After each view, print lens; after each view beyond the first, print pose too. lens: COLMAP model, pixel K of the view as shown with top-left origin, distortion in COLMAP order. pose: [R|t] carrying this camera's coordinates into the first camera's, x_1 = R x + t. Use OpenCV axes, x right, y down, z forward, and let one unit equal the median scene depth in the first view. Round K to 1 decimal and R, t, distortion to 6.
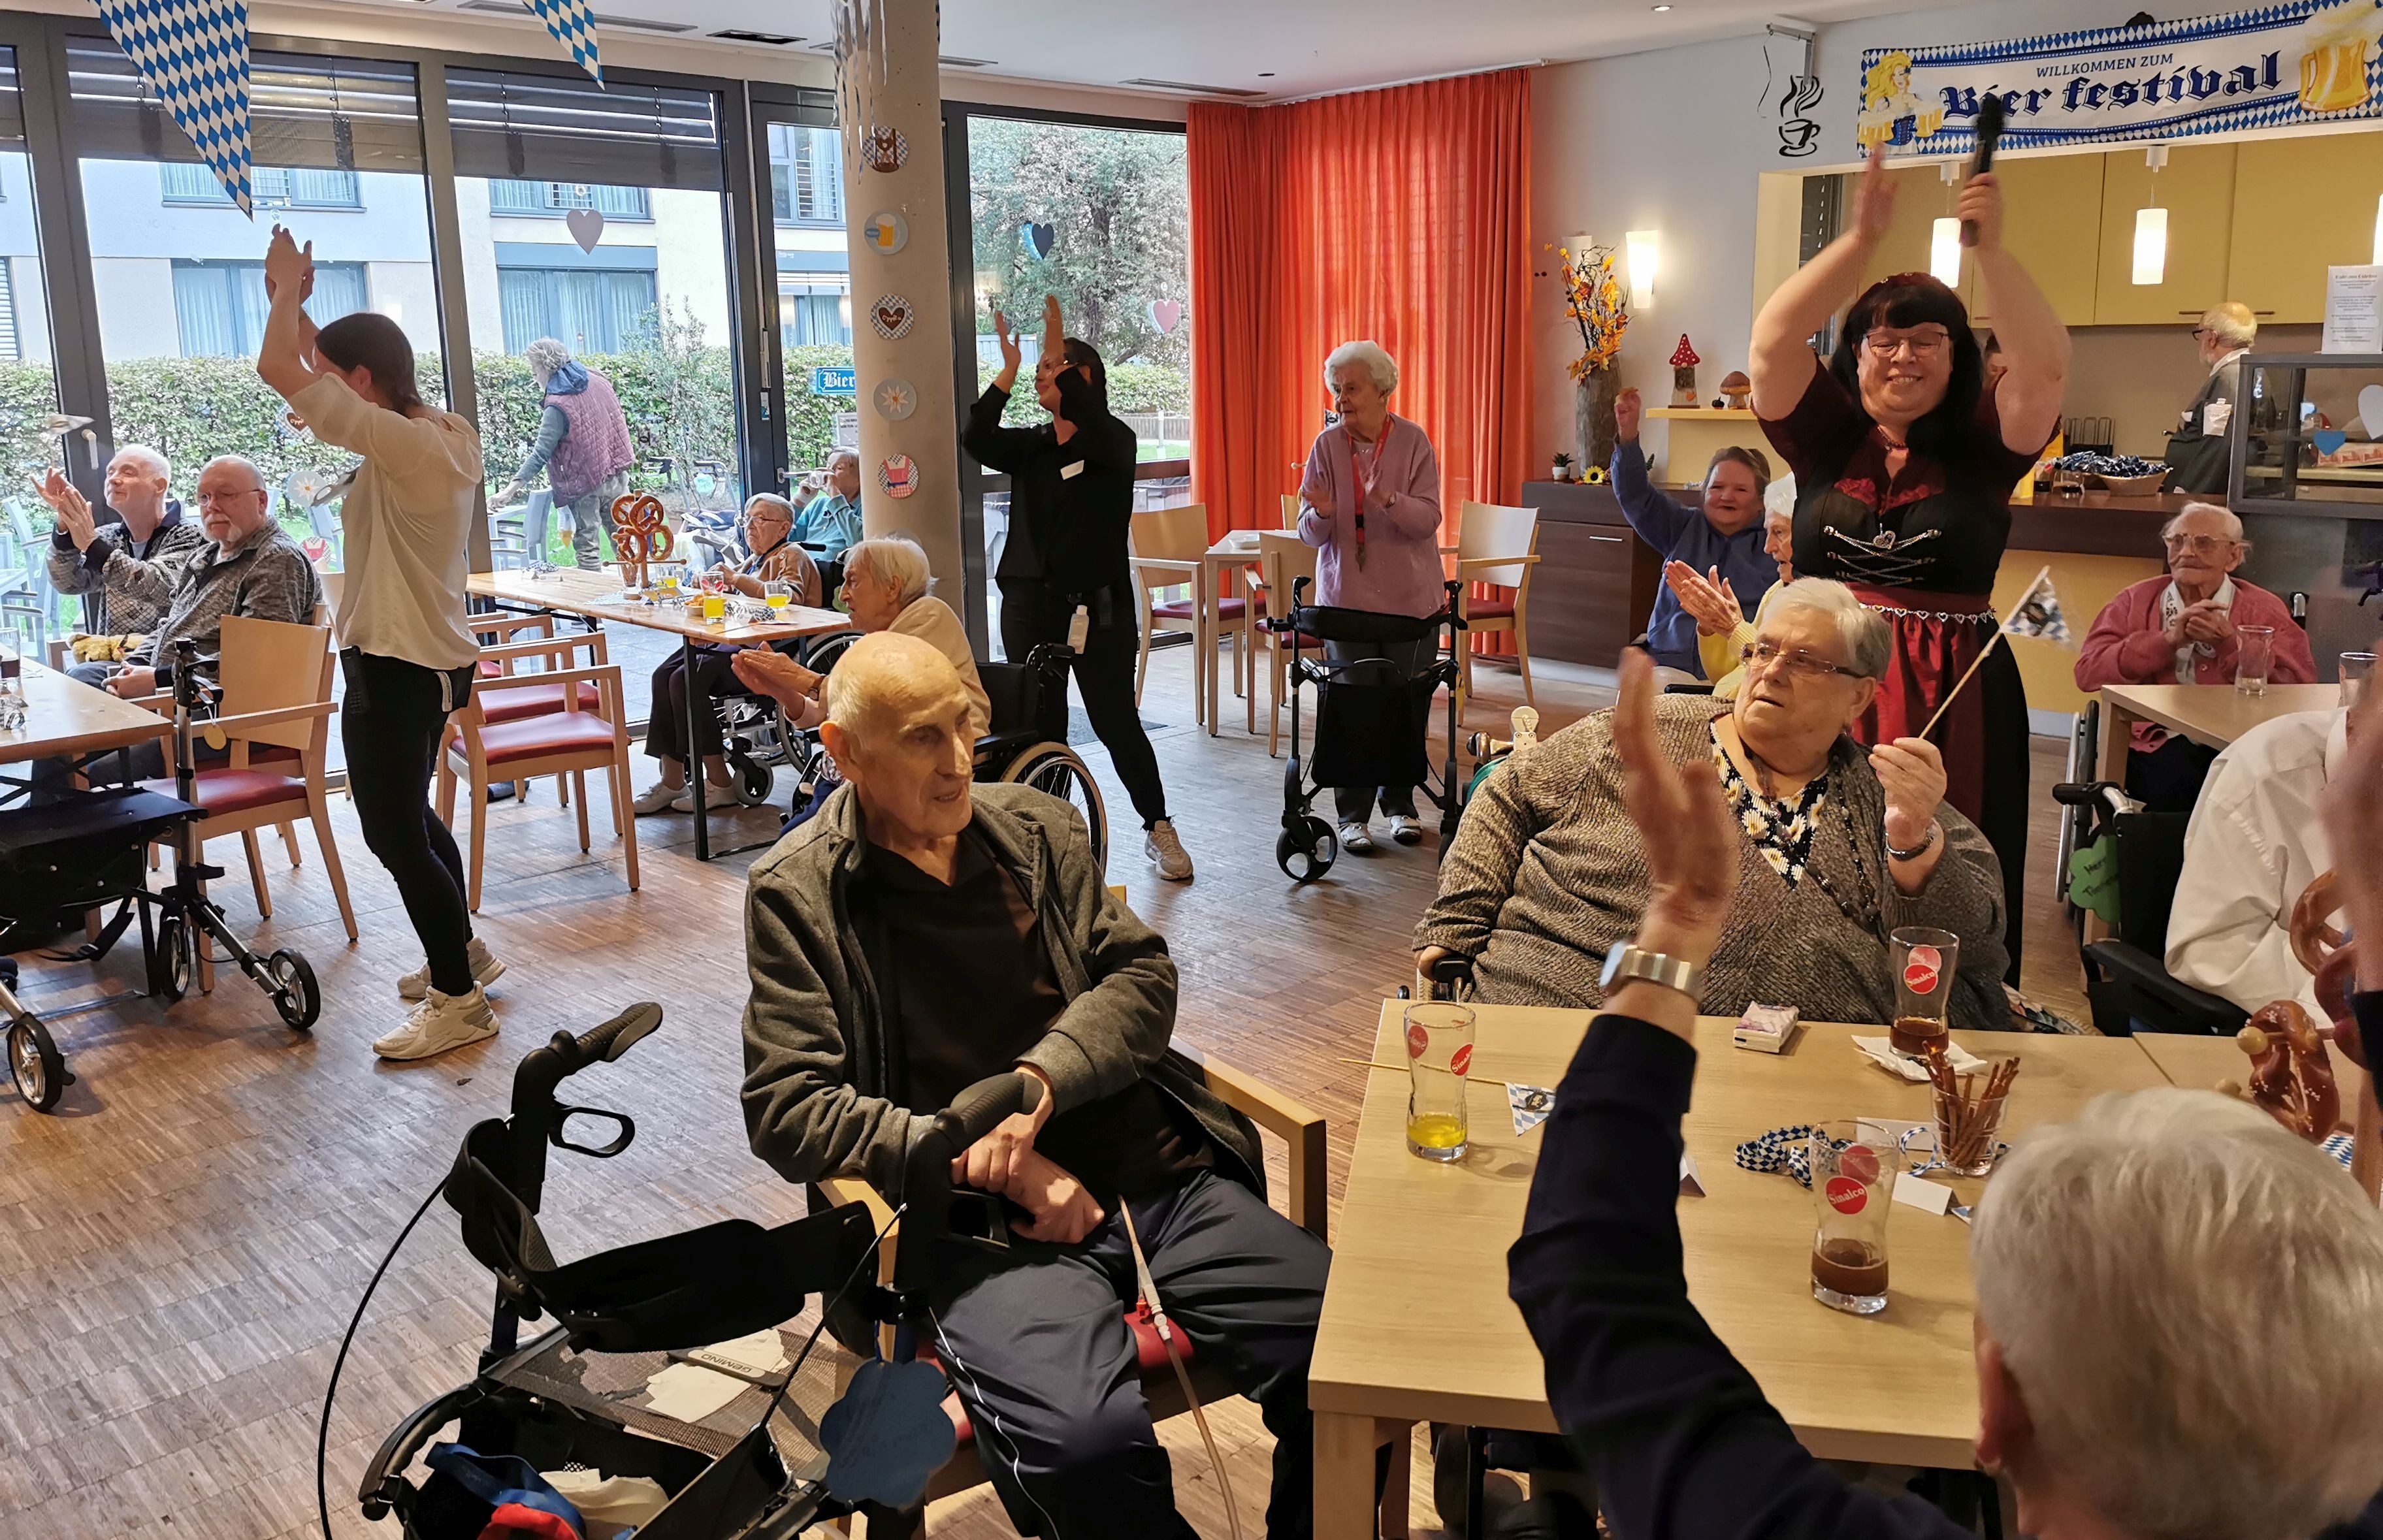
lens RADIAL K [[1815.2, 0, 1191.9], [0, 1815.2, 703.1], [0, 0, 1]] dist [0.033970, -0.071241]
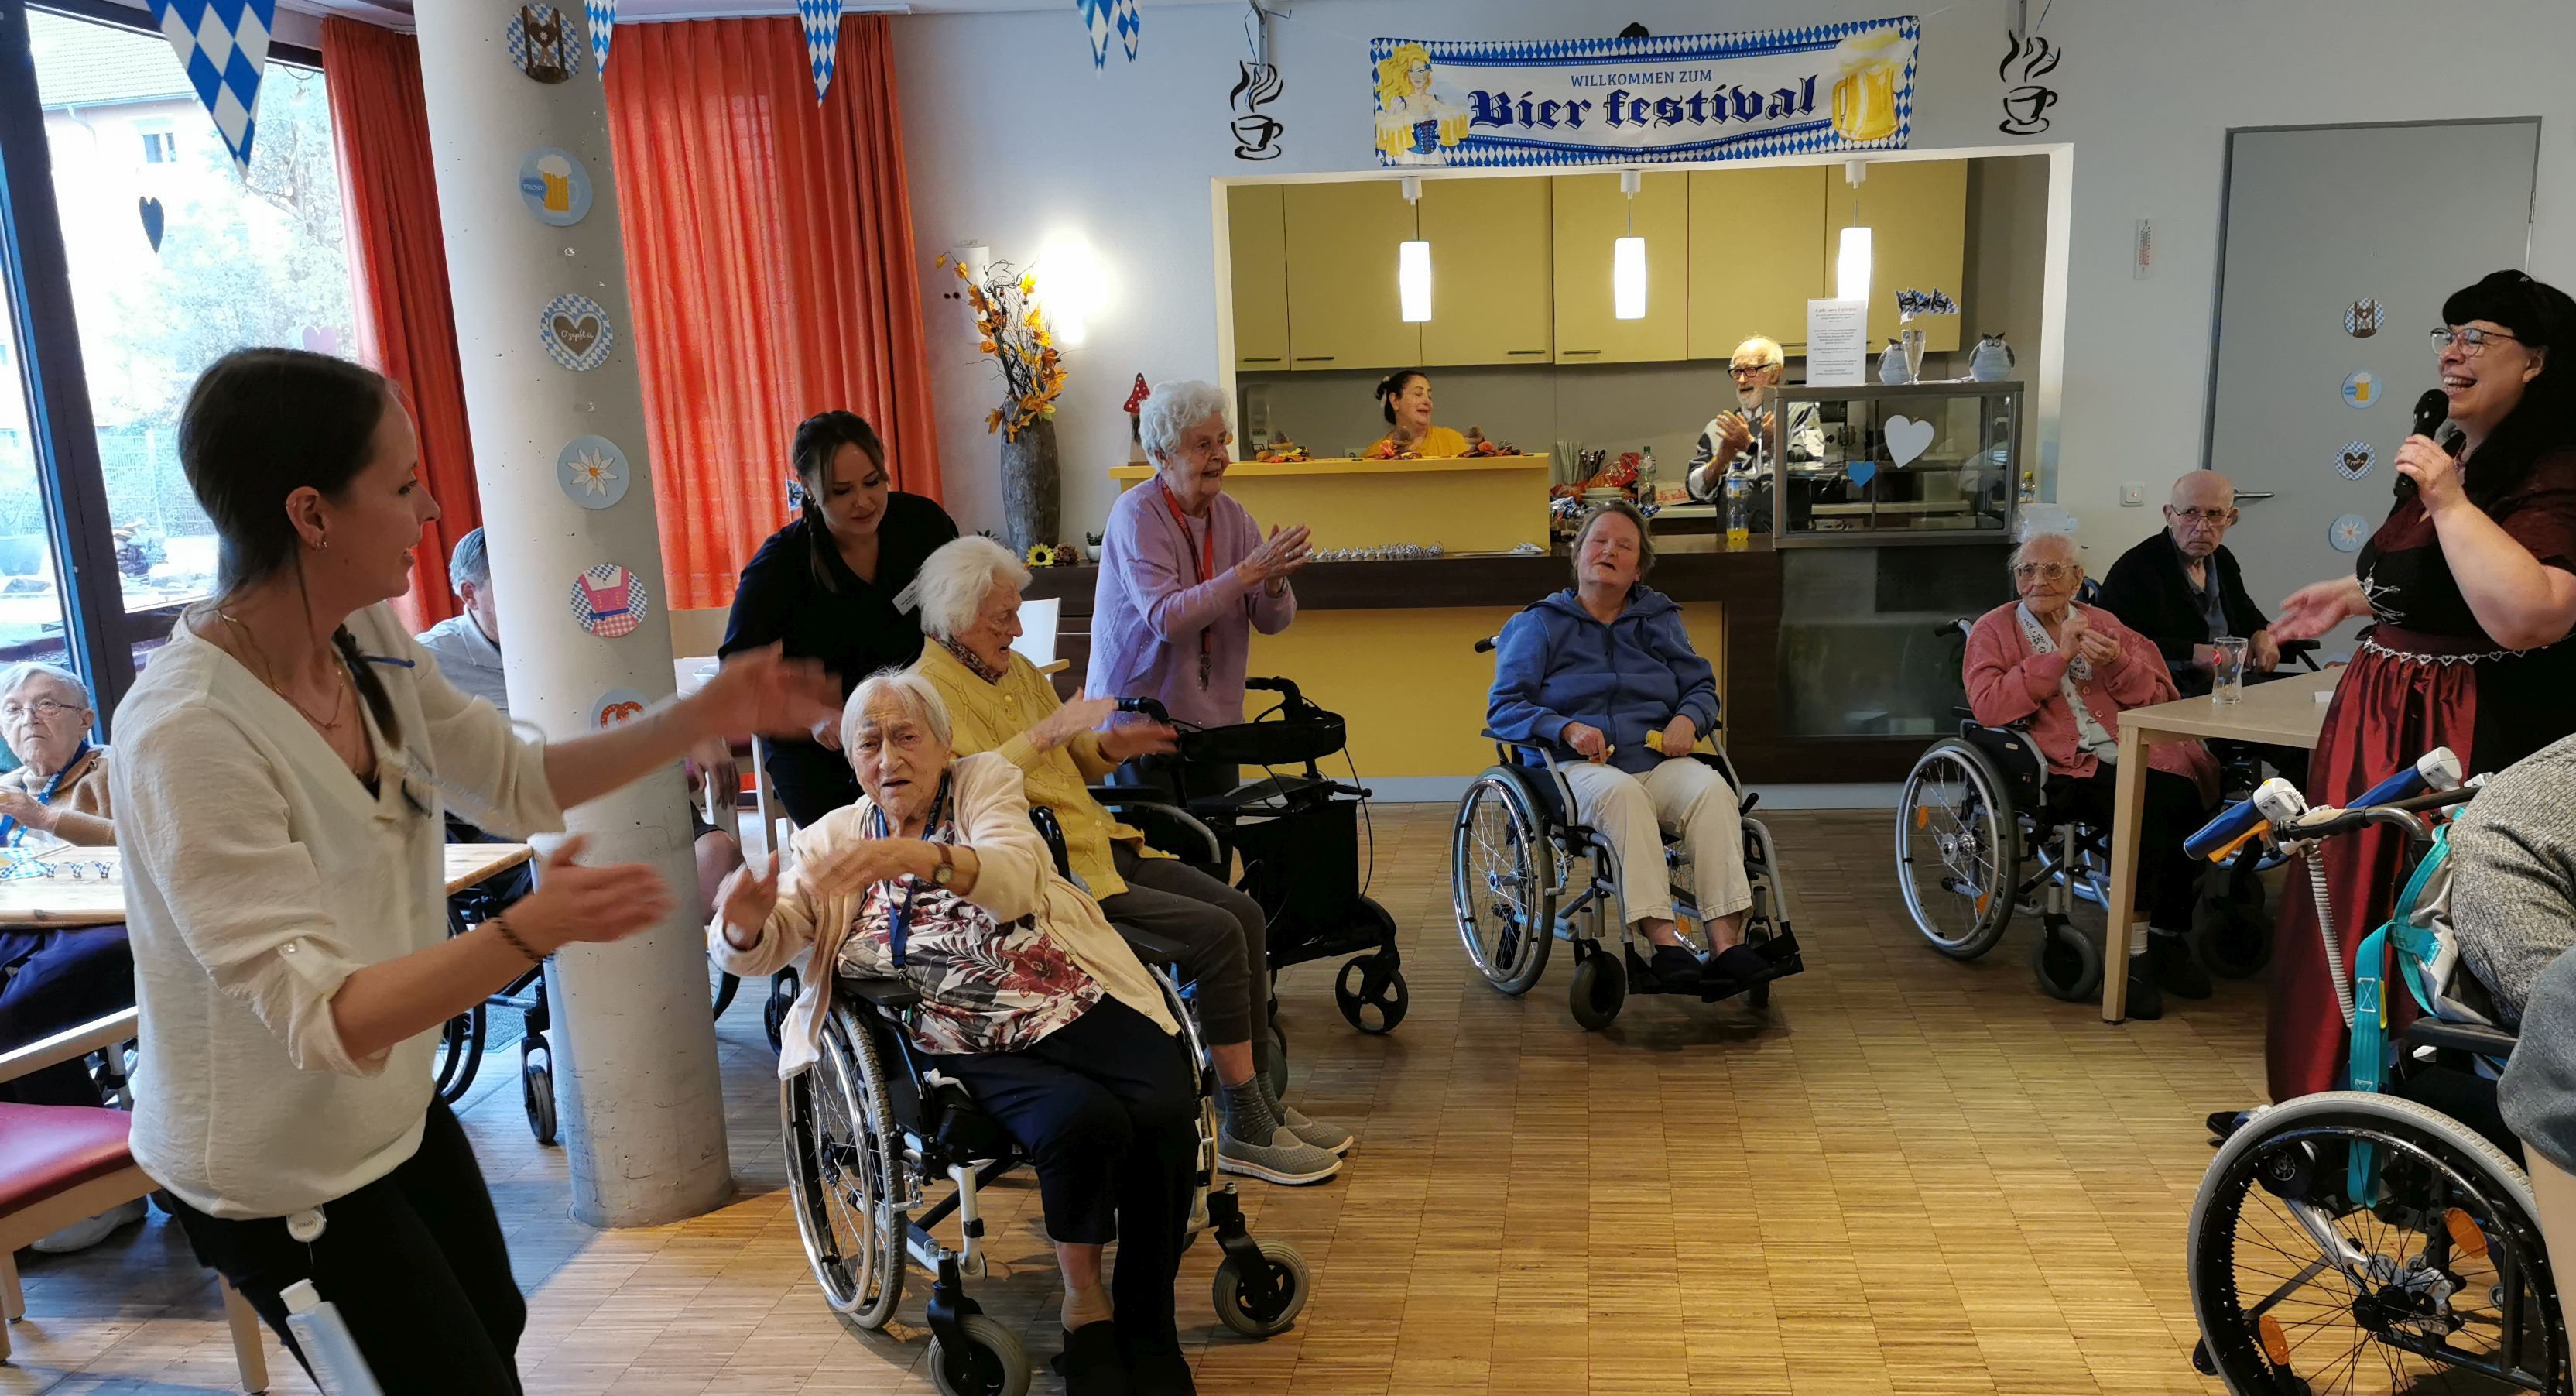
lens RADIAL K [[2158.8, 0, 1428.7], [0, 2158.8, 916.6], [0, 0, 1]] dist [0.029381, 0.000204]
pose [[0.744498, -0.165877, 0.646690, -0.378971], [0.142595, 0.985799, 0.088696, -0.039536], [-0.652219, 0.026181, 0.757579, 0.237747]]
